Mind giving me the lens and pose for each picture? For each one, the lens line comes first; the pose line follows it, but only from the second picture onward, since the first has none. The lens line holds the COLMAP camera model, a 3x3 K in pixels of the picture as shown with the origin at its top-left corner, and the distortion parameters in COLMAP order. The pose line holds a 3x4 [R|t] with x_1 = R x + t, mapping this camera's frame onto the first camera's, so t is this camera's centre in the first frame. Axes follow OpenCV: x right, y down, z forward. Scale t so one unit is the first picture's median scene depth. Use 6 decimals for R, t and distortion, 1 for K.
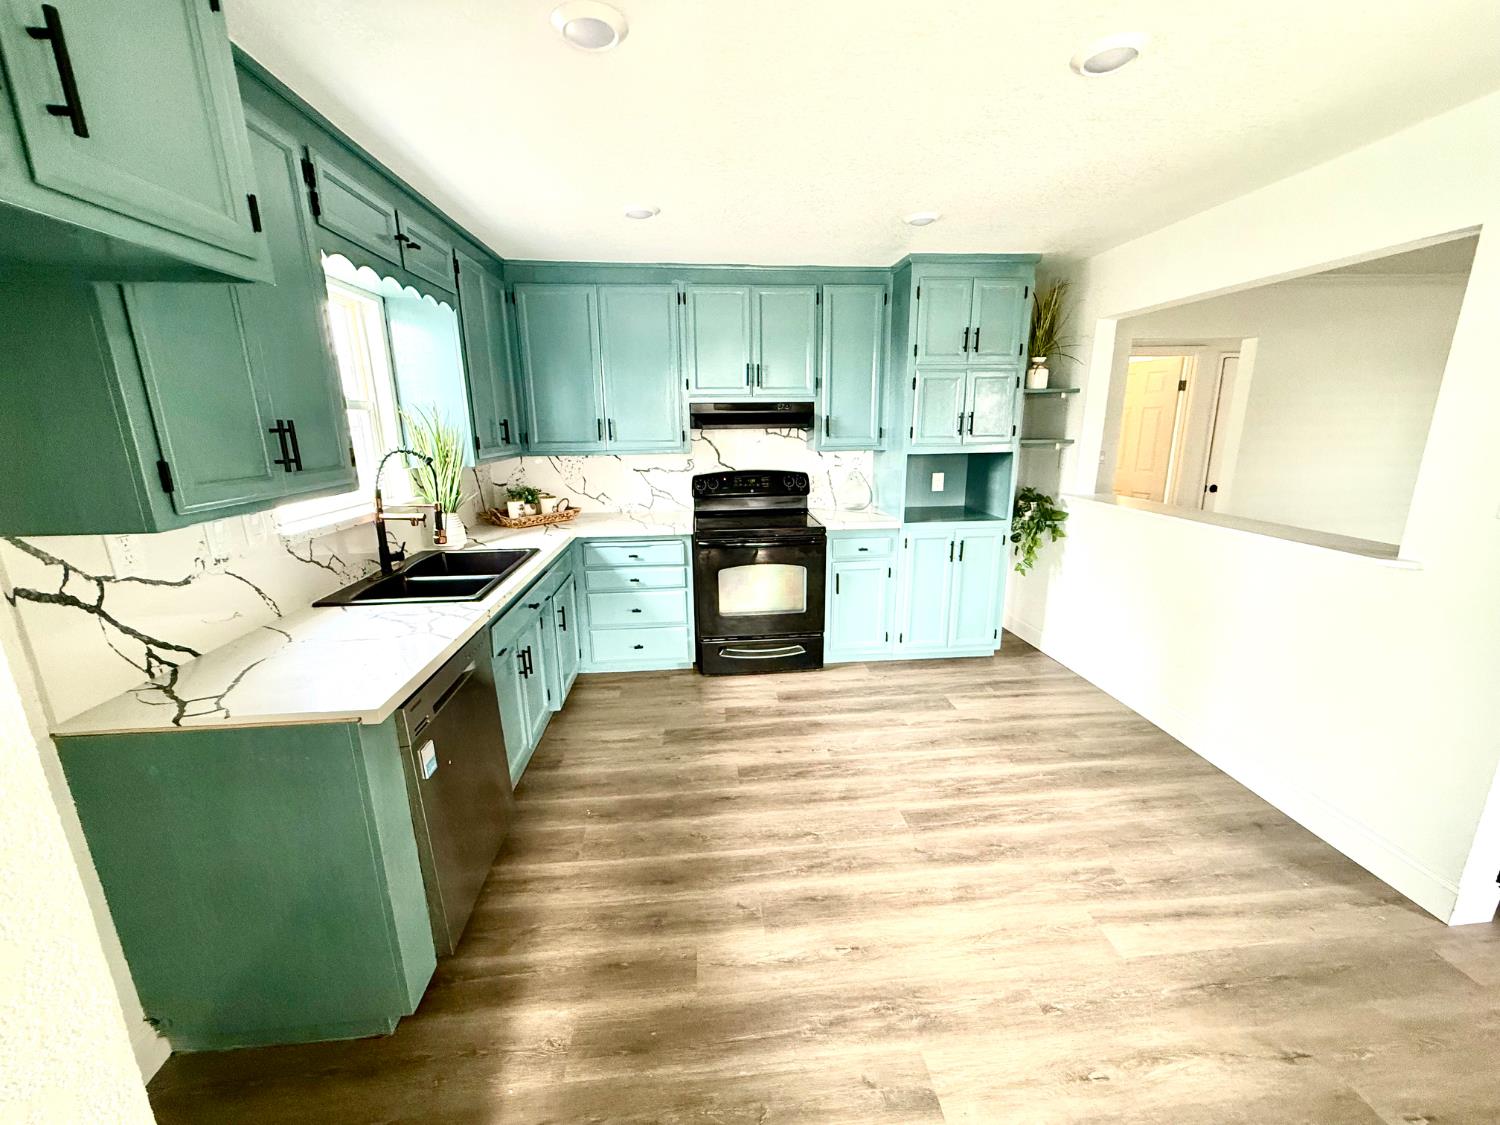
lens RADIAL K [[596.6, 0, 750.2], [0, 596.6, 563.1], [0, 0, 1]] dist [-0.000994, 0.001042]
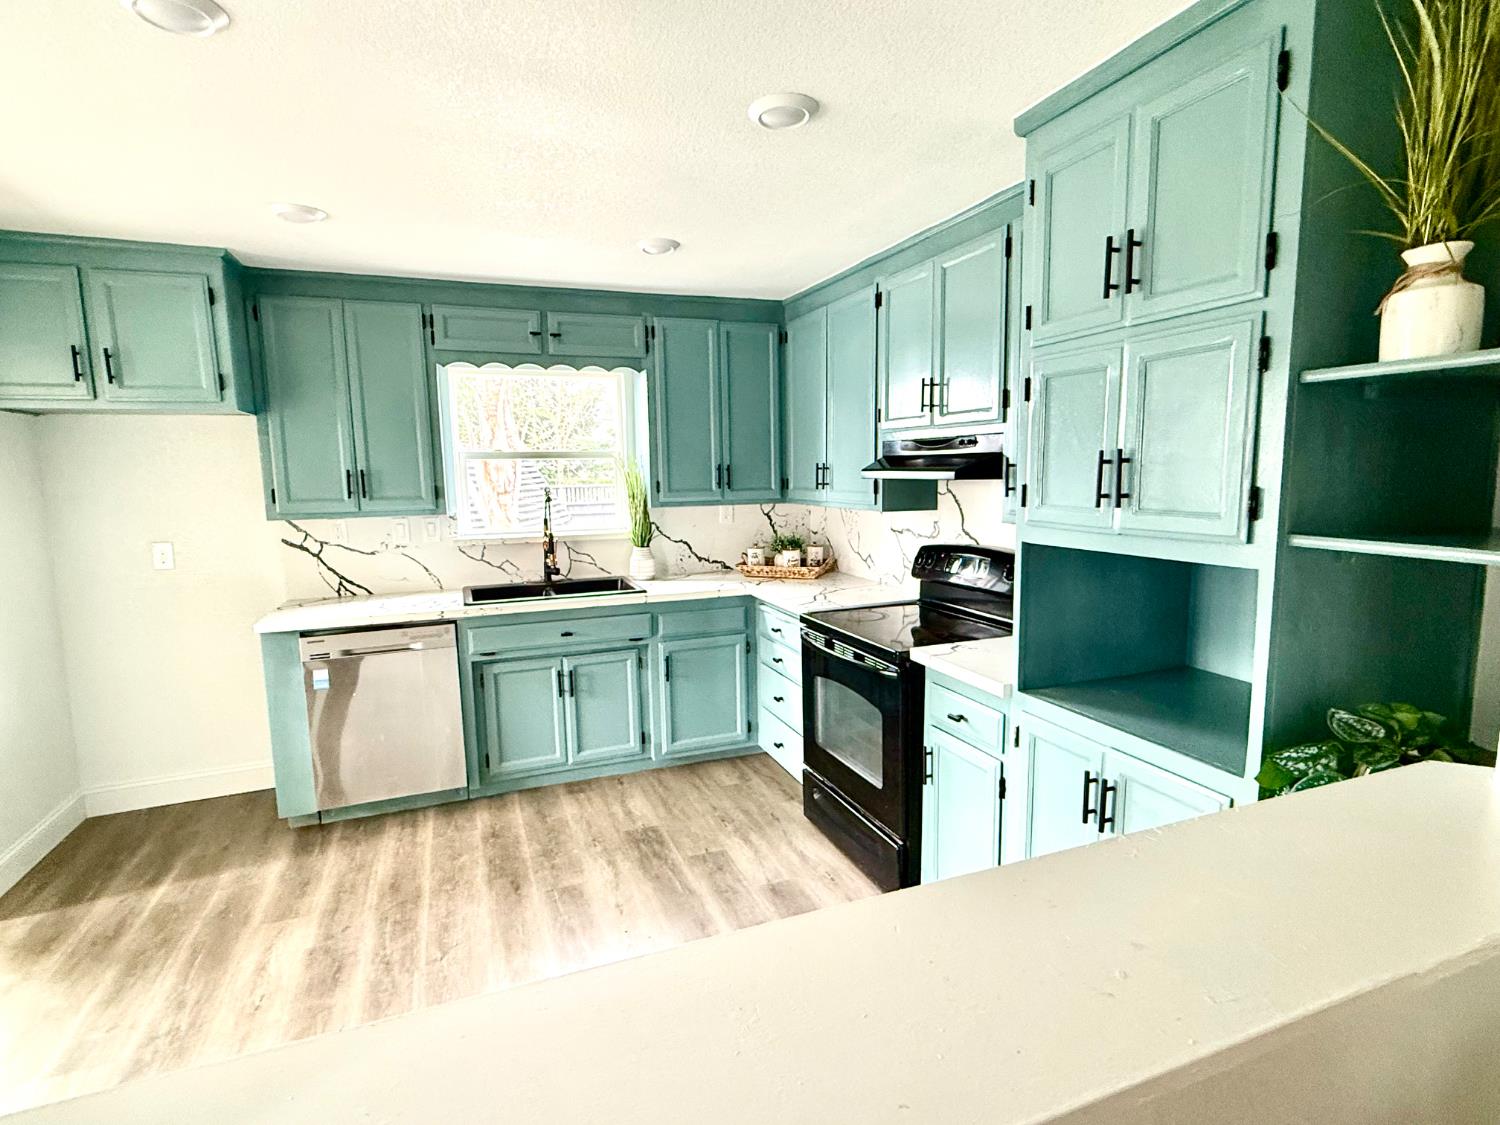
lens RADIAL K [[758.2, 0, 747.3], [0, 758.2, 565.4], [0, 0, 1]] dist [0.005915, -0.000748]
pose [[0.277994, 0.131558, -0.951531, 0.938216], [-0.213651, 0.974233, 0.072278, -0.201163], [0.936522, 0.183203, 0.298938, 0.786144]]
